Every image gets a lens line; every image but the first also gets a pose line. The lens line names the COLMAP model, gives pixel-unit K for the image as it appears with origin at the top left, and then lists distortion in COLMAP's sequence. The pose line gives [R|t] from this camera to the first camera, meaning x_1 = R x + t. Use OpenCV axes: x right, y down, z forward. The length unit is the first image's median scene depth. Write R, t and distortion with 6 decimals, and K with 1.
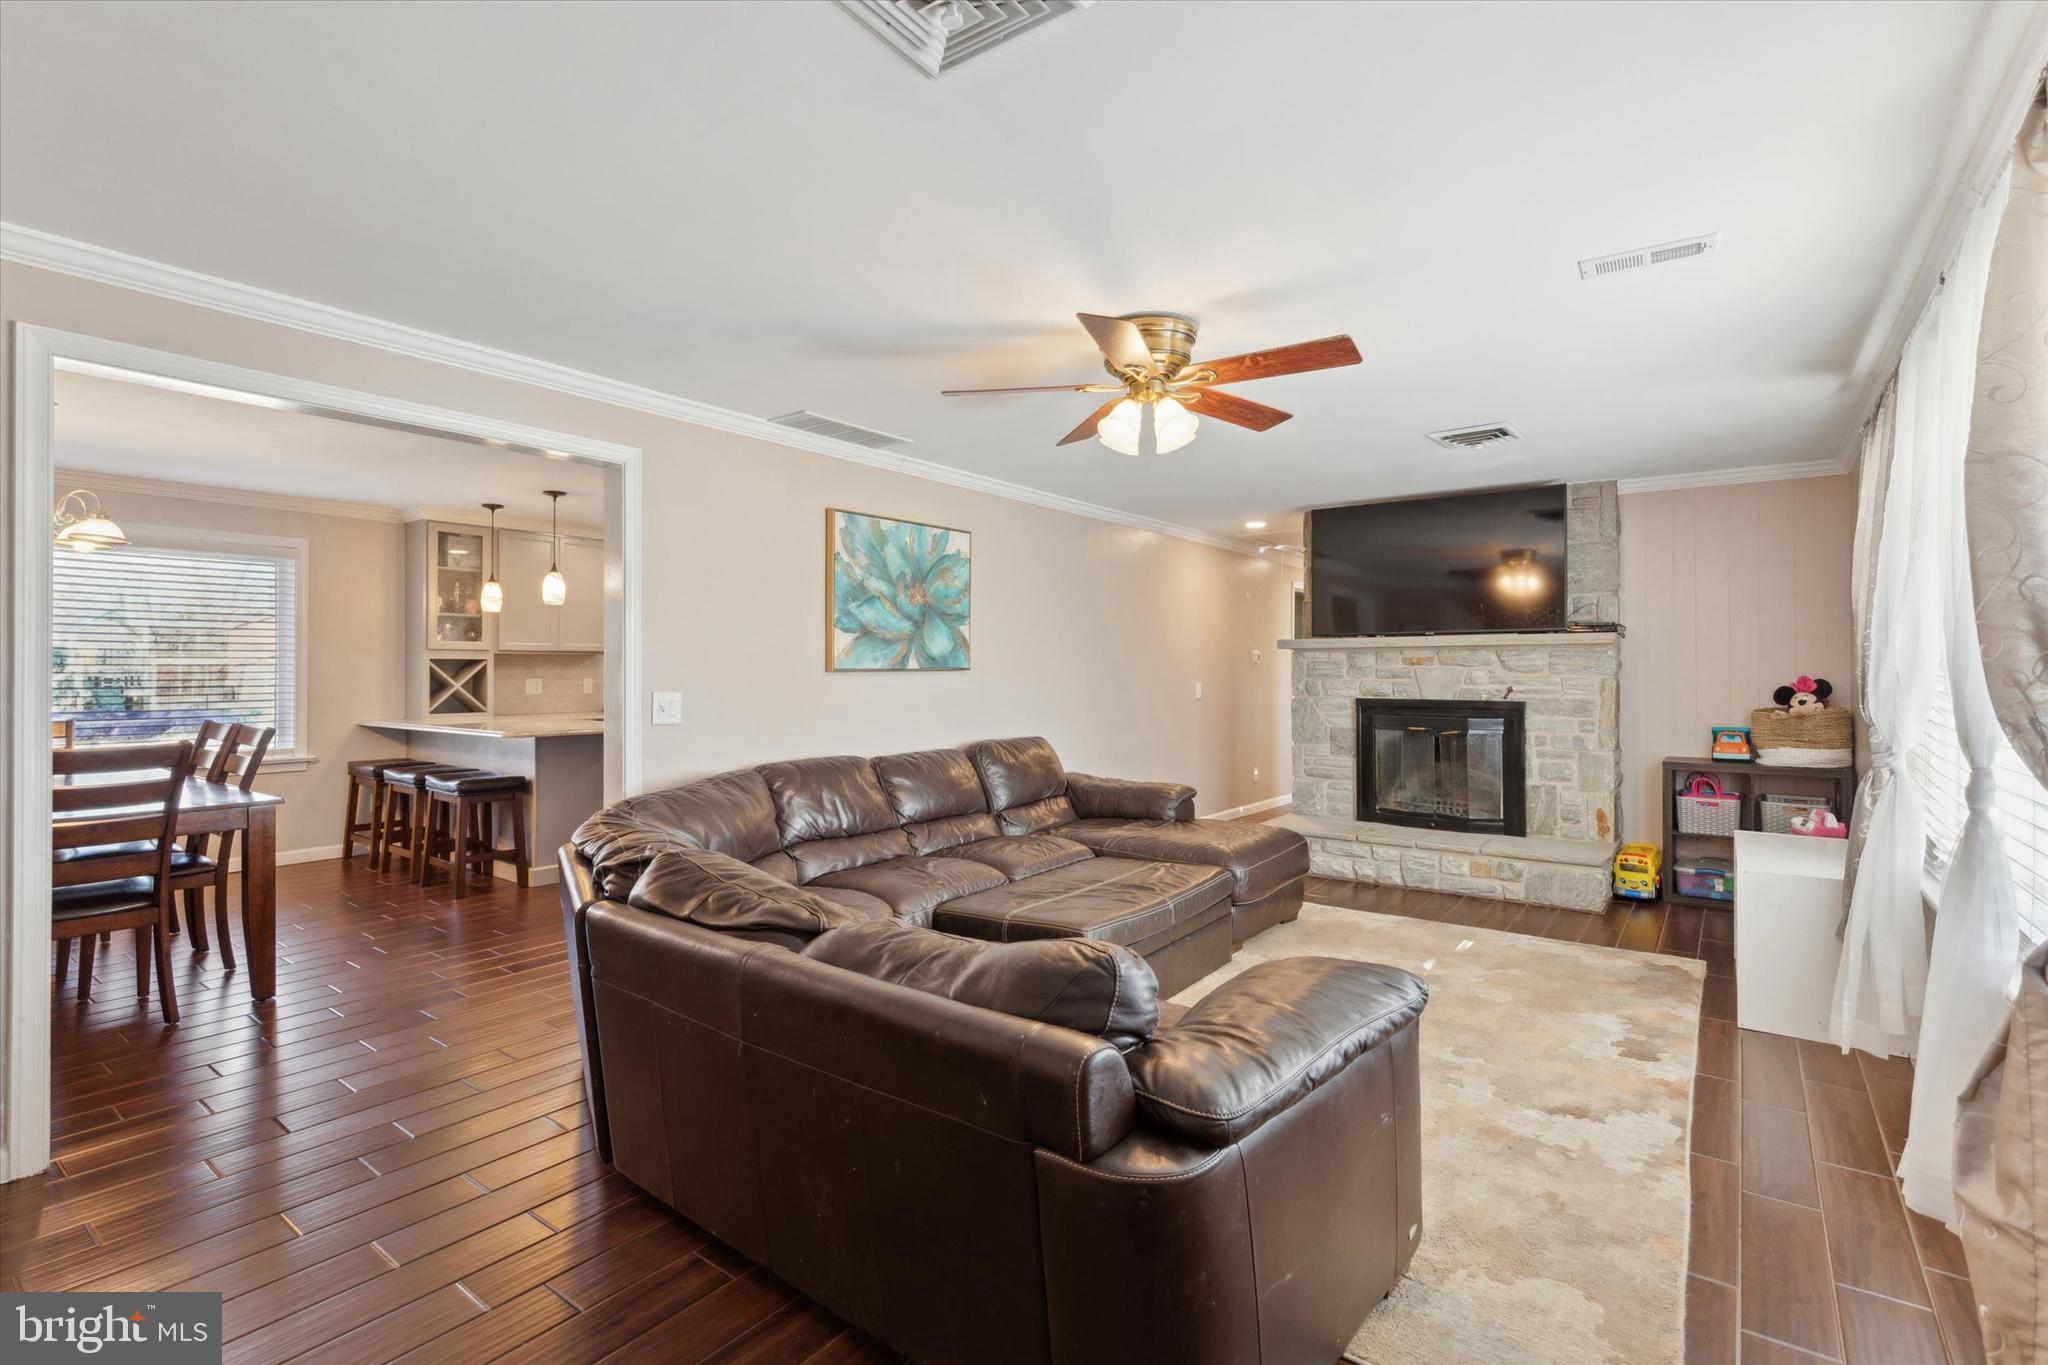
lens RADIAL K [[962.5, 0, 1020.7], [0, 962.5, 674.1], [0, 0, 1]] dist [0.005910, 0.000396]
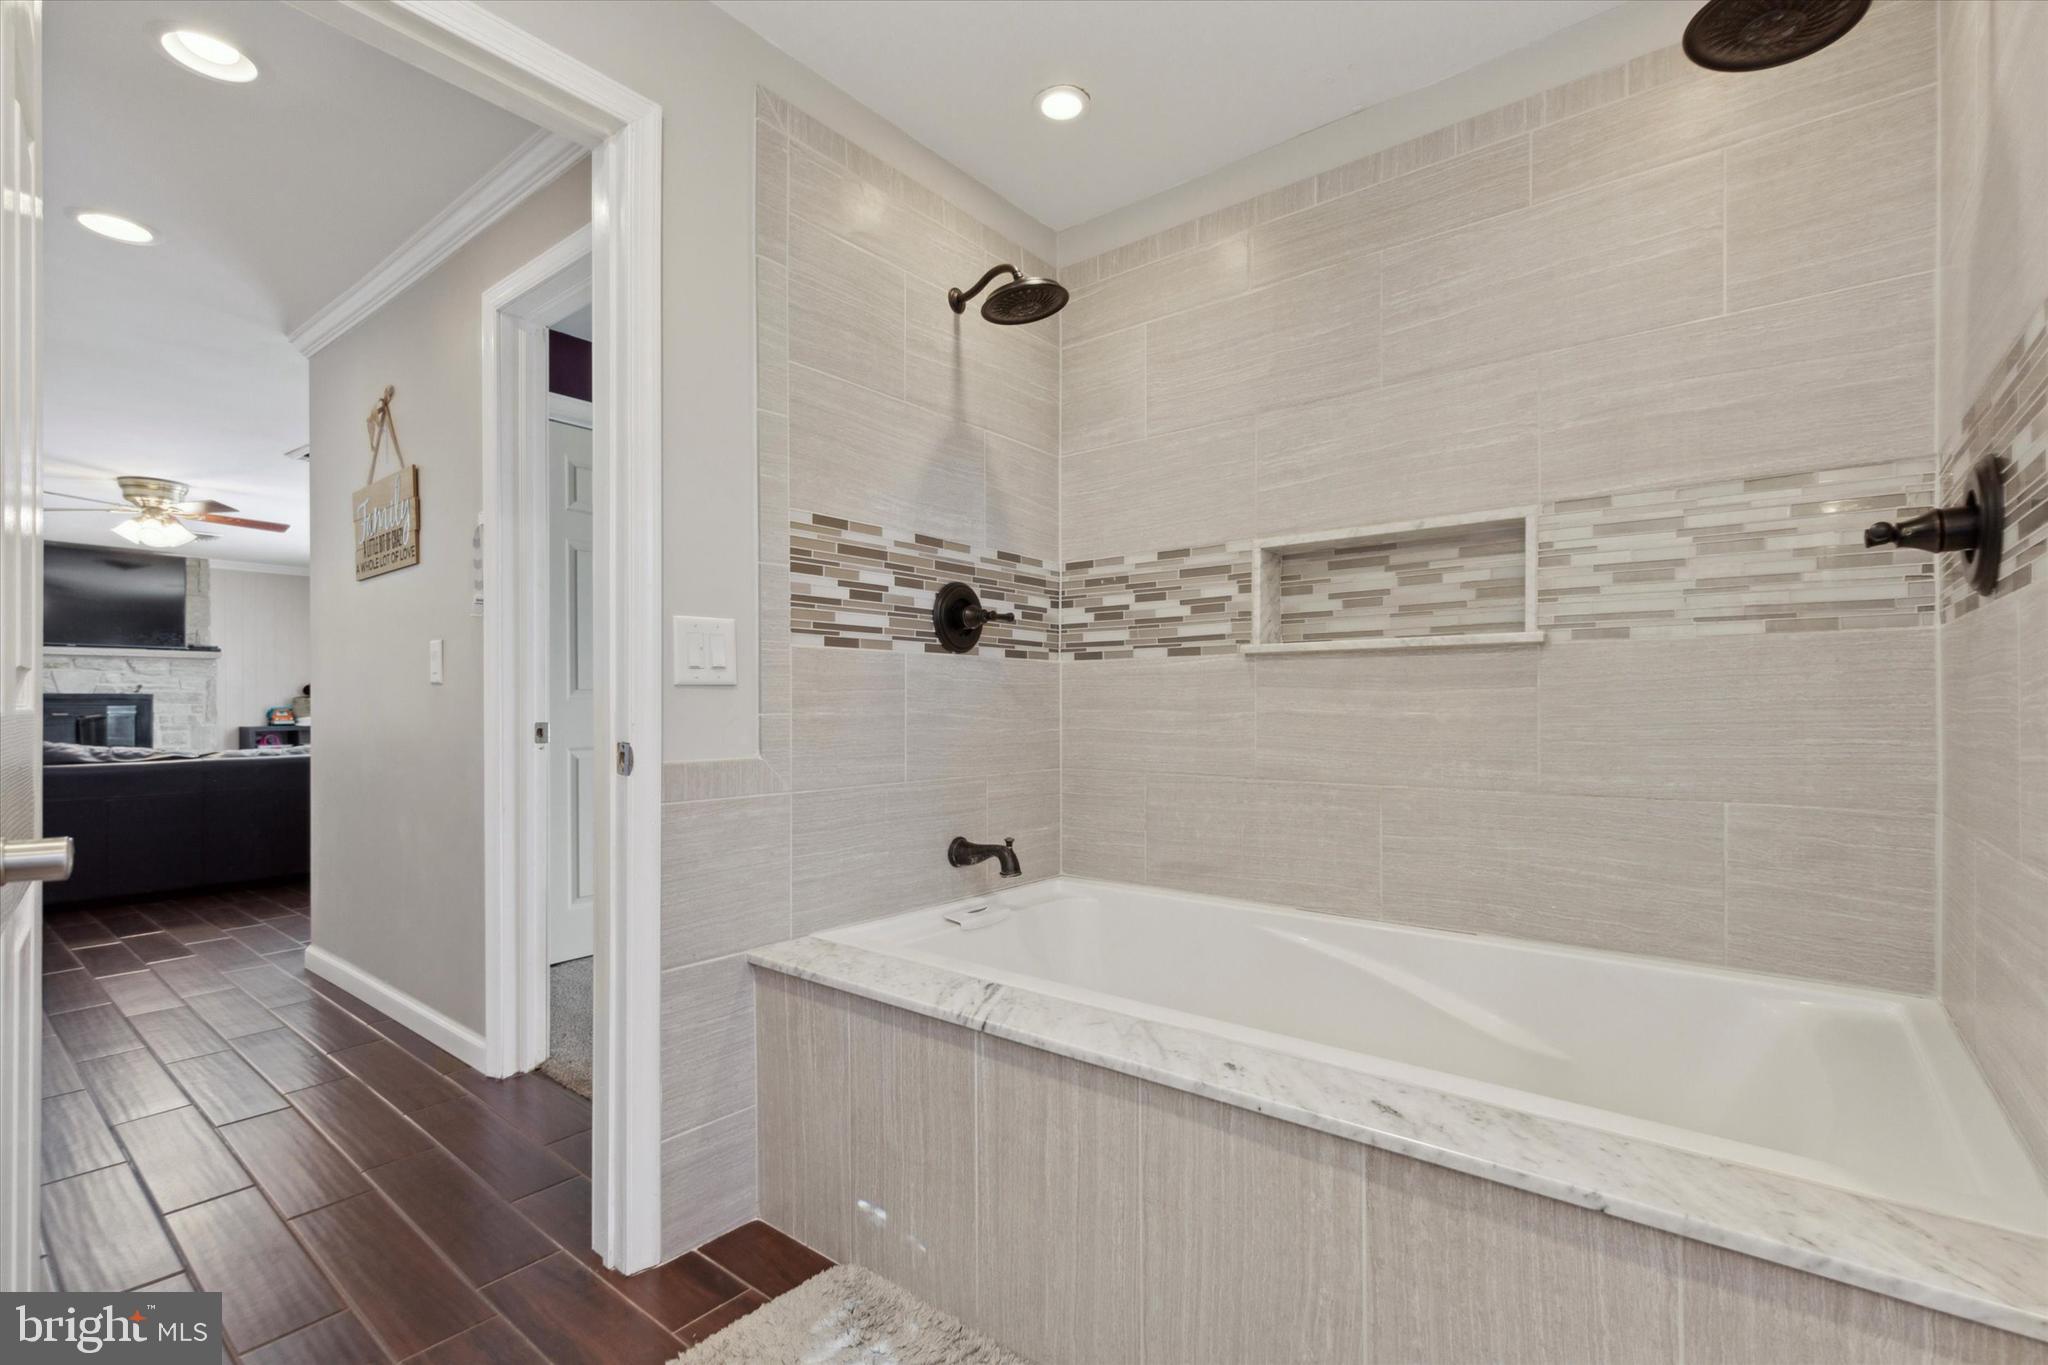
lens RADIAL K [[962.5, 0, 1028.1], [0, 962.5, 691.7], [0, 0, 1]] dist [0.005910, 0.000396]
pose [[0.045726, 0.007318, 0.998927, -0.889596], [-0.006580, 0.999954, -0.007024, 0.024448], [-0.998932, -0.006252, 0.045772, -0.432386]]
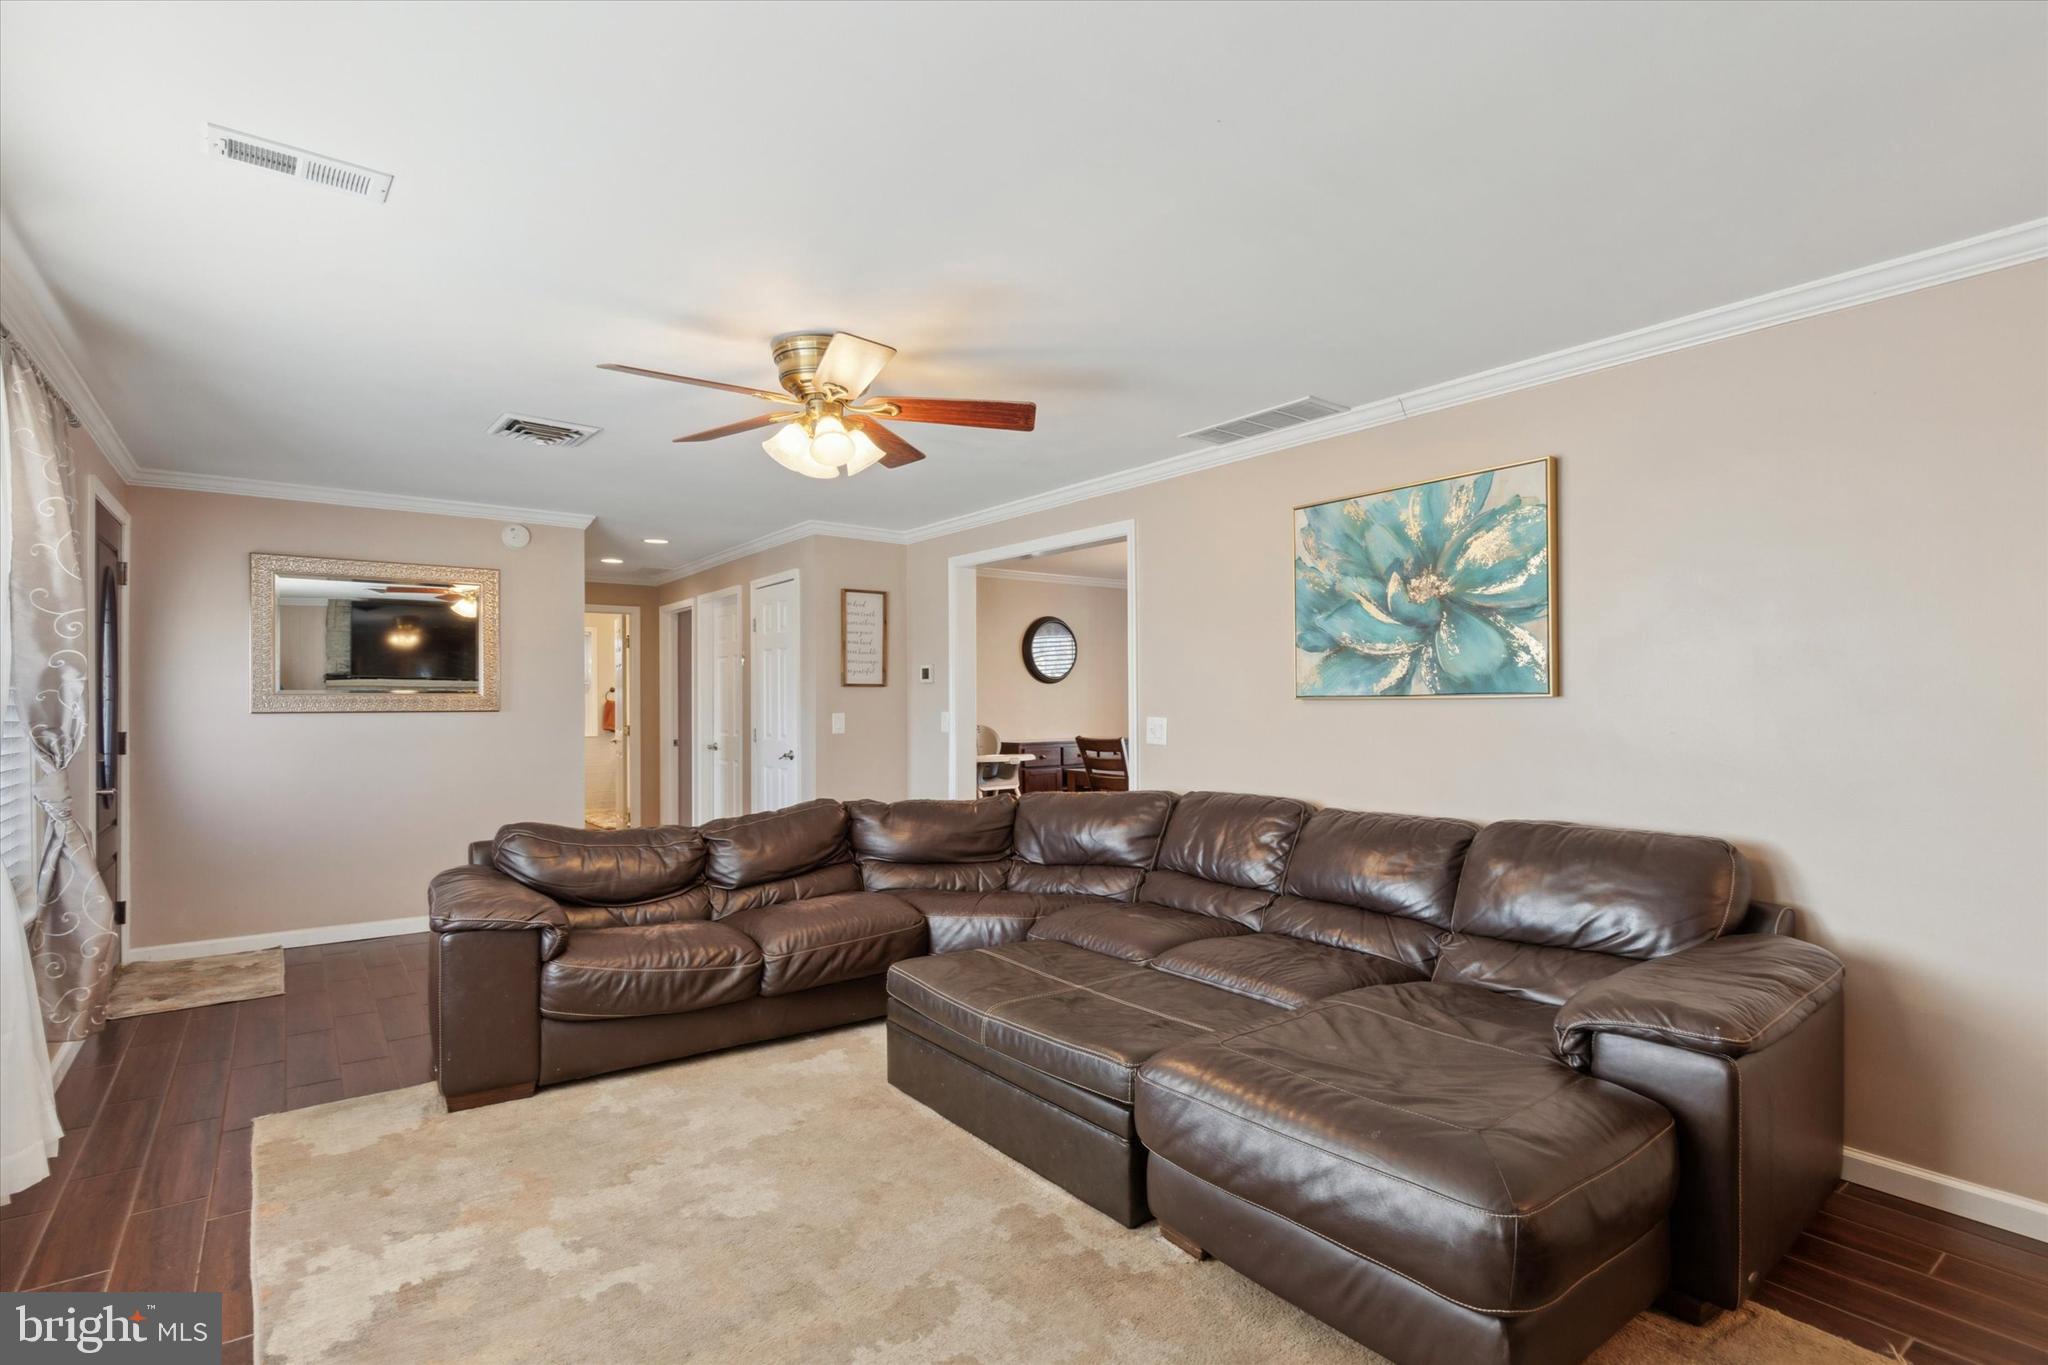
lens RADIAL K [[962.5, 0, 998.0], [0, 962.5, 709.7], [0, 0, 1]] dist [0.005910, 0.000396]
pose [[-0.282907, 0.010699, -0.959088, 1.050388], [0.000562, 0.999939, 0.010989, -0.004481], [0.959147, 0.002570, -0.282895, 1.488804]]
